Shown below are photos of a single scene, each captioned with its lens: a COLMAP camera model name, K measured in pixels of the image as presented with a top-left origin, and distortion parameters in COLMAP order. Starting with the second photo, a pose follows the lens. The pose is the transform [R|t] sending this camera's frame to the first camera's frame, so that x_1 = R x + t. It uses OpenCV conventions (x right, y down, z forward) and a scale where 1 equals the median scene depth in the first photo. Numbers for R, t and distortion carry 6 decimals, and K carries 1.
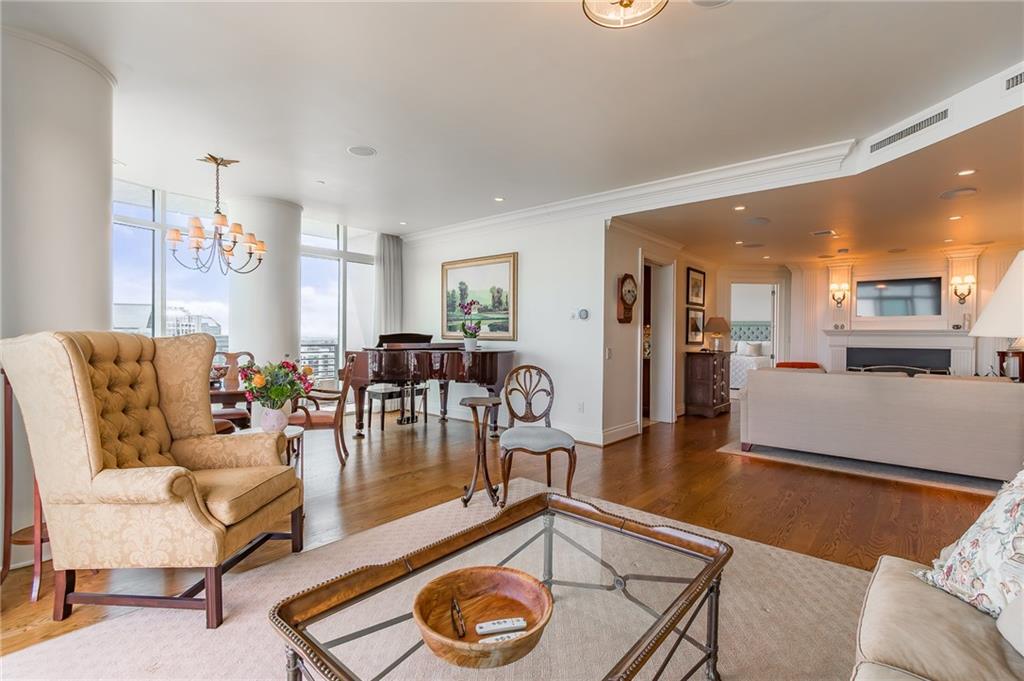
lens RADIAL K [[468.9, 0, 511.4], [0, 468.9, 340.5], [0, 0, 1]] dist [0.010508, -0.000921]
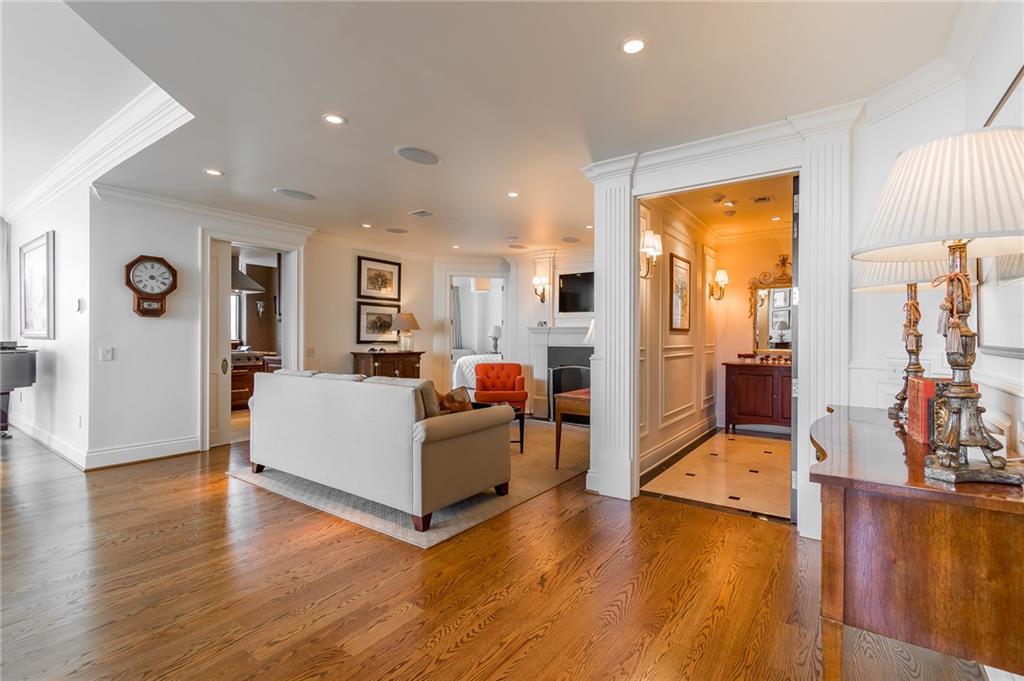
lens RADIAL K [[468.9, 0, 516.0], [0, 468.9, 338.3], [0, 0, 1]] dist [0.010508, -0.000921]
pose [[0.996470, -0.002191, 0.083918, 0.582845], [0.002879, 0.999963, -0.008085, 0.006451], [-0.083897, 0.008298, 0.996440, 0.094913]]
